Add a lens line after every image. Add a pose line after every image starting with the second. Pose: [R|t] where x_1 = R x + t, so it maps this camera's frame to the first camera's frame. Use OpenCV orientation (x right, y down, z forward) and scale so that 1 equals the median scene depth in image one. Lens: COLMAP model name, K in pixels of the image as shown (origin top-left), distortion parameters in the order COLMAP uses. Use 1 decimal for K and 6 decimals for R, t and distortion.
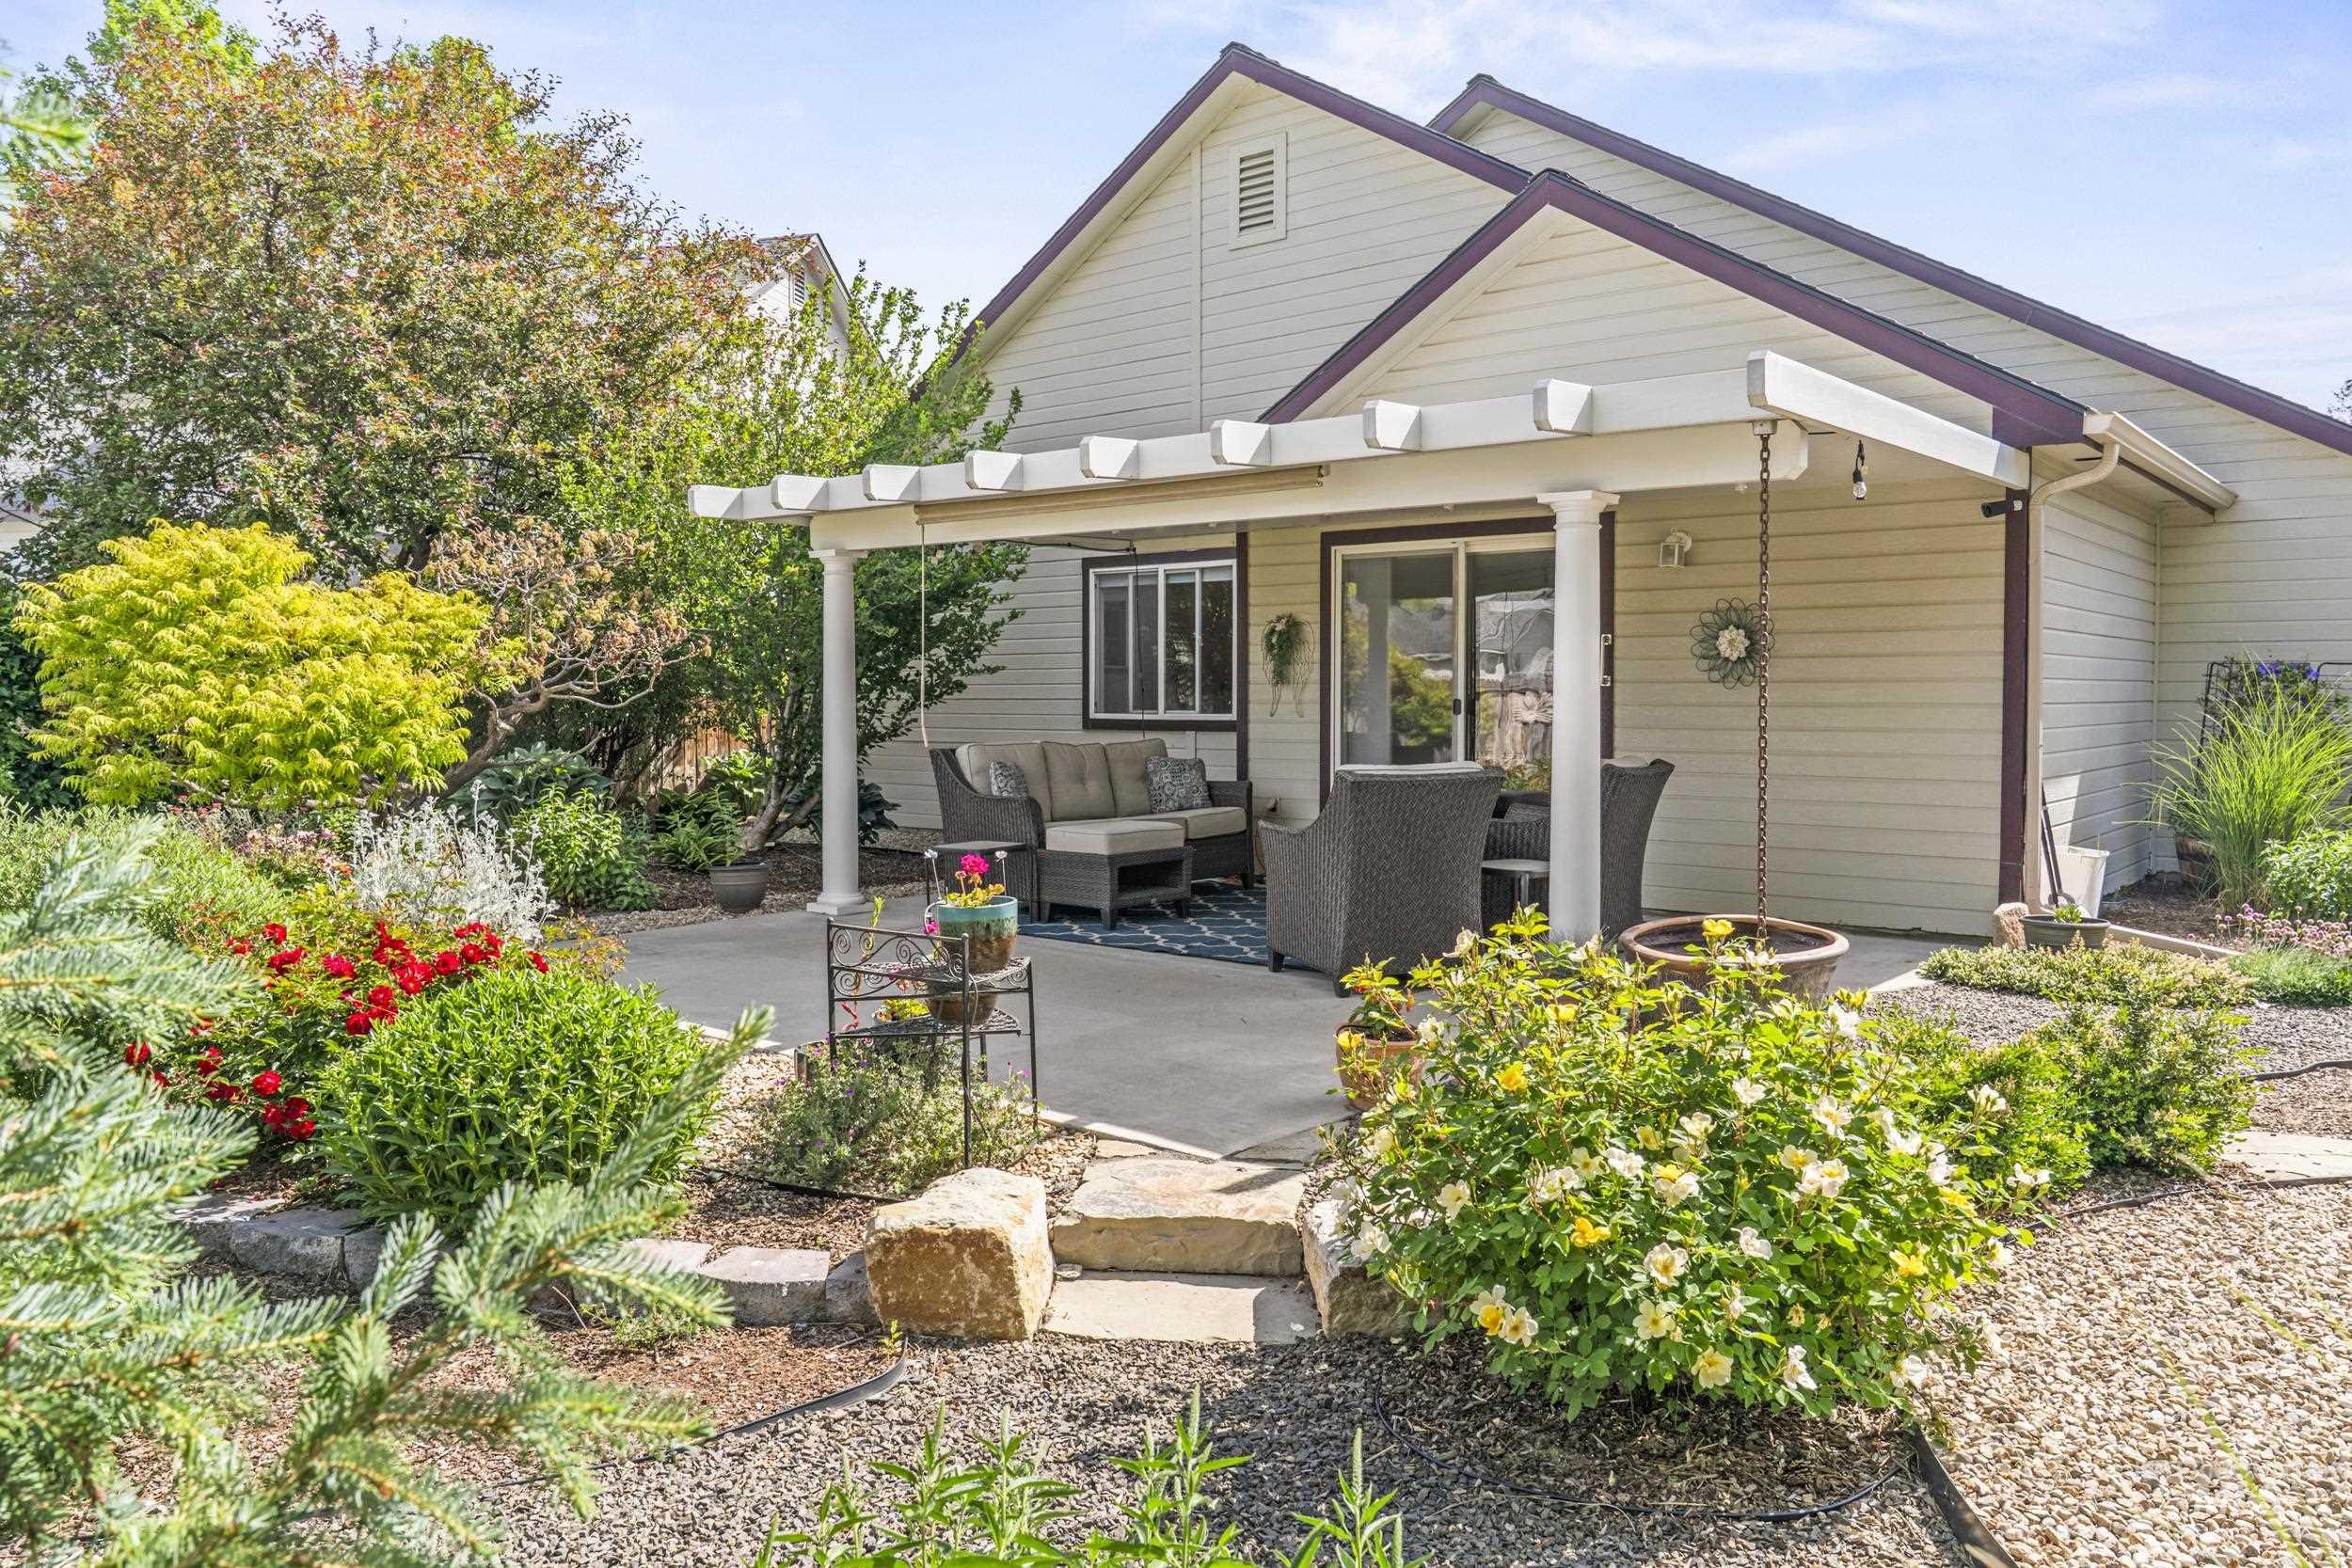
lens RADIAL K [[1687.7, 0, 1186.2], [0, 1687.7, 746.9], [0, 0, 1]] dist [-0.008391, -0.005604]
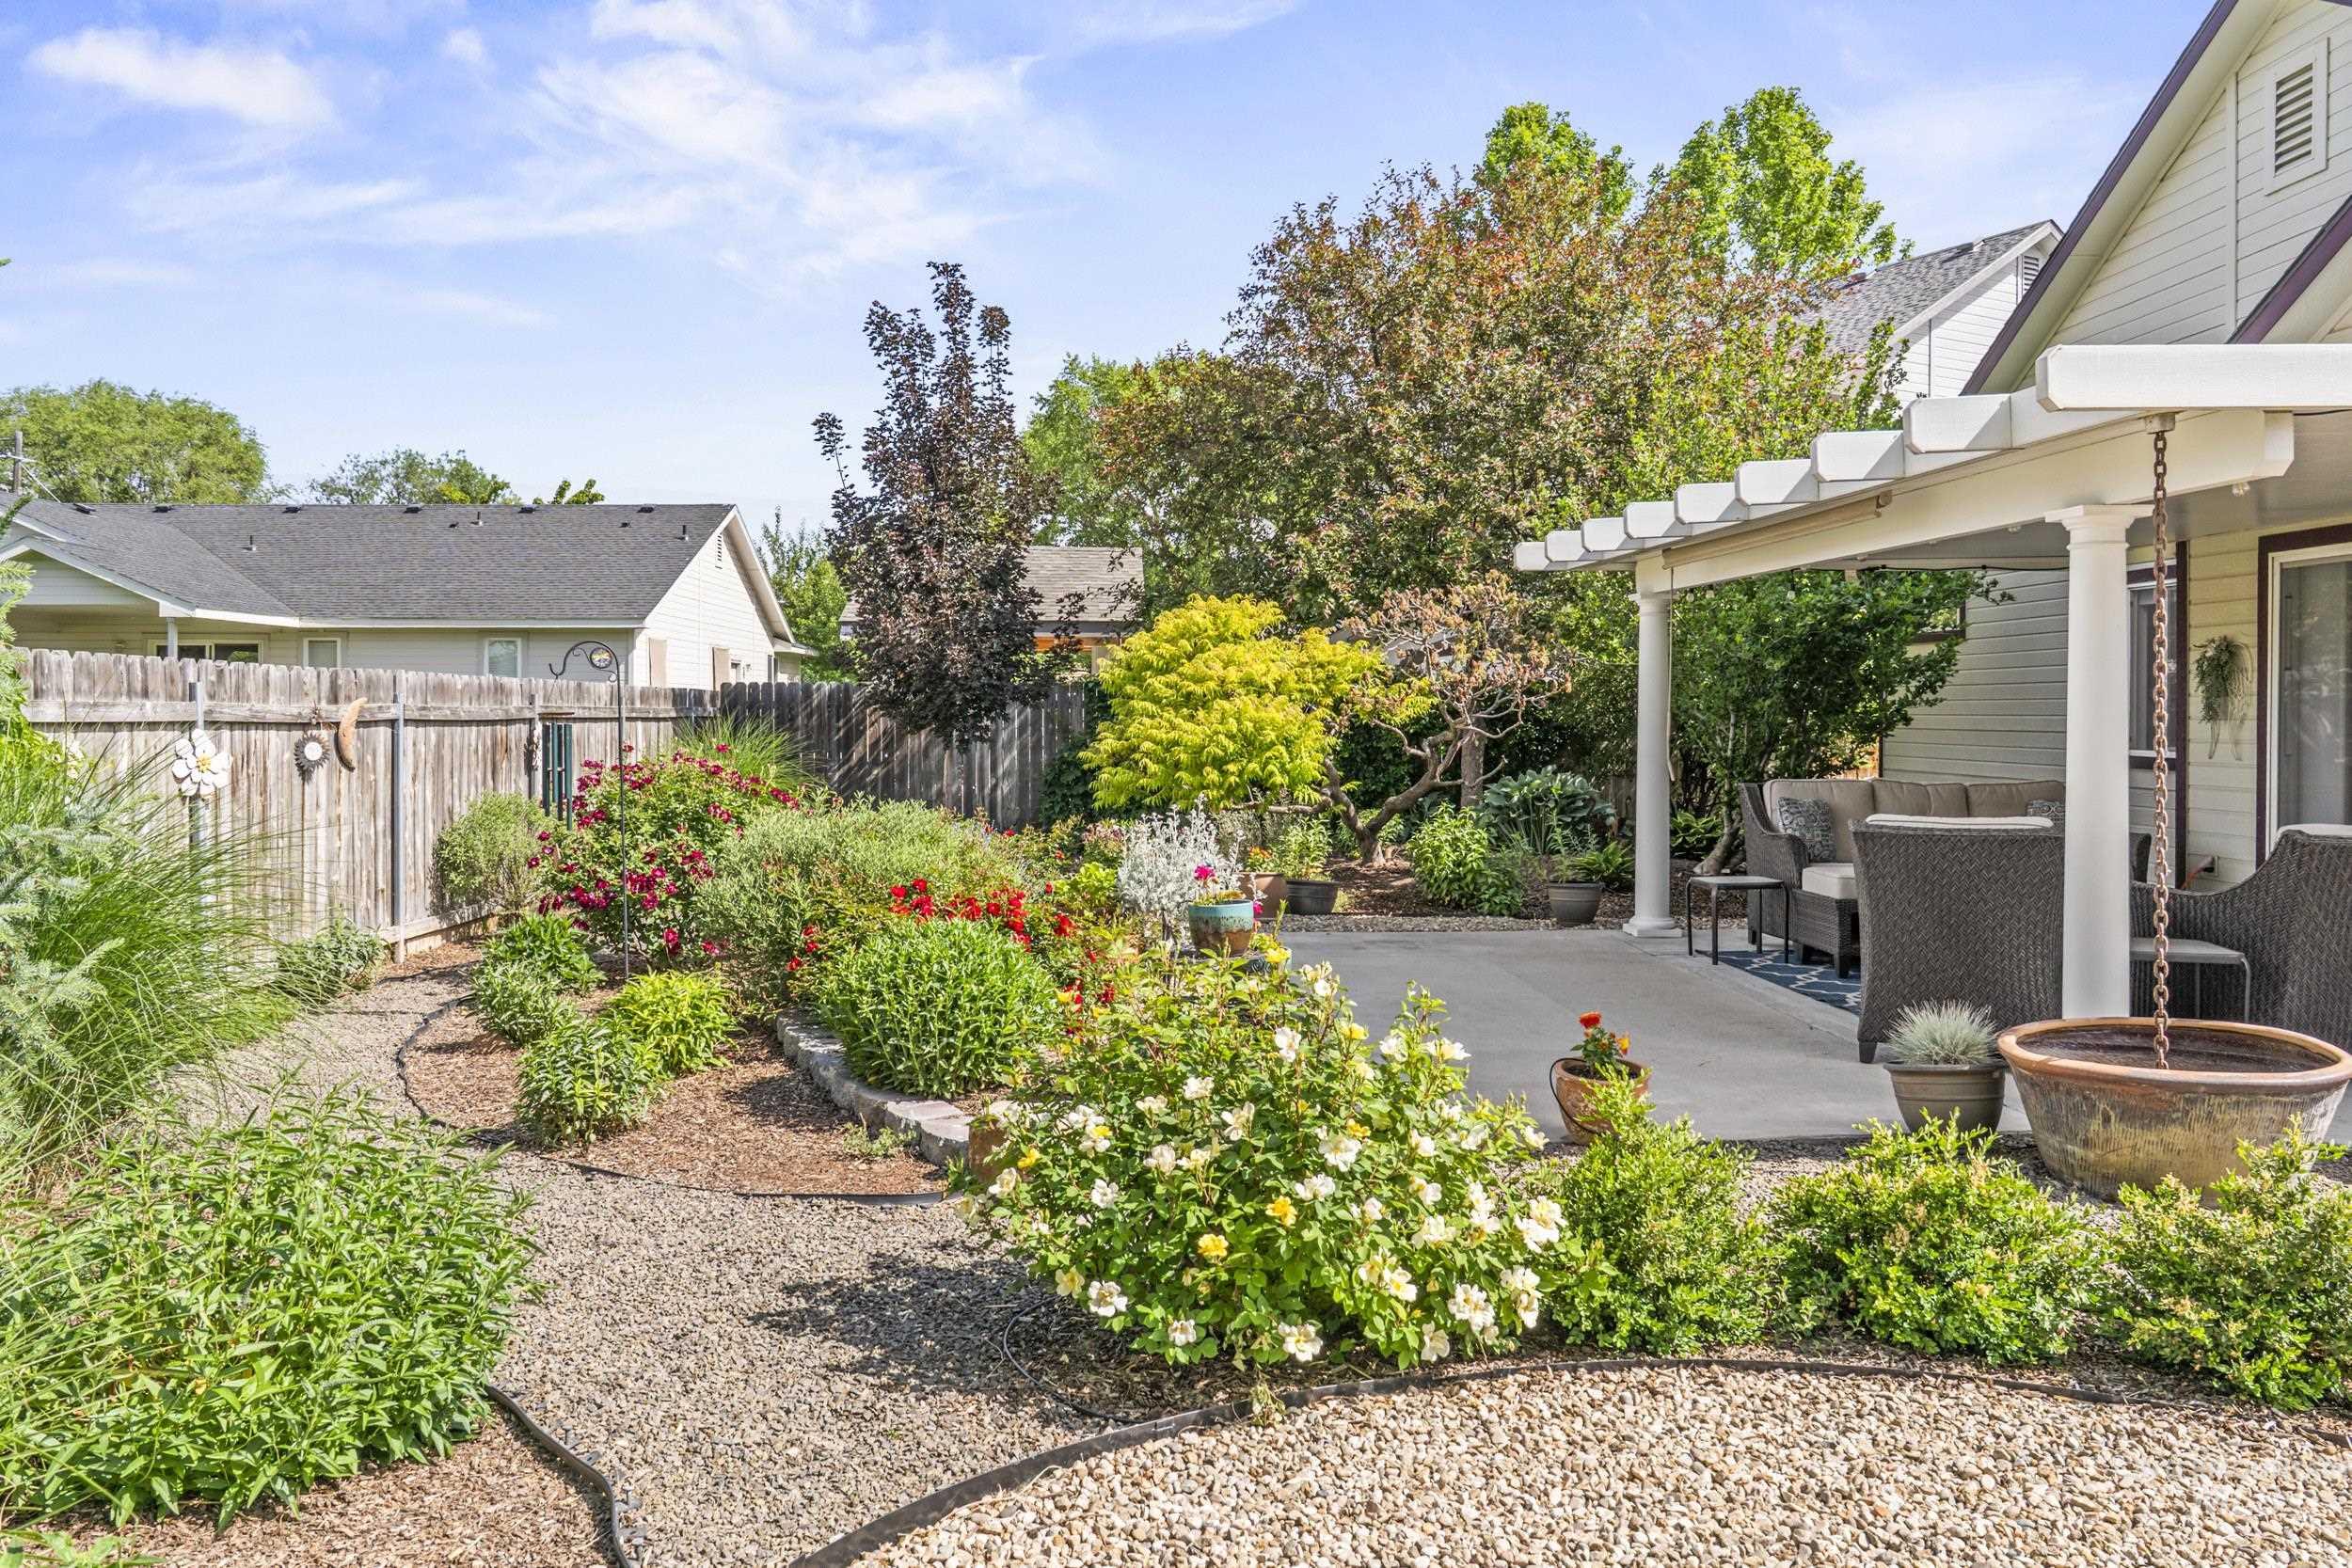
lens RADIAL K [[1687.7, 0, 1186.2], [0, 1687.7, 746.9], [0, 0, 1]] dist [-0.008391, -0.005604]
pose [[0.678541, 0.019886, -0.734293, 0.328827], [-0.026150, 0.999654, 0.002908, -0.013541], [0.734097, 0.017229, 0.678826, 0.062841]]
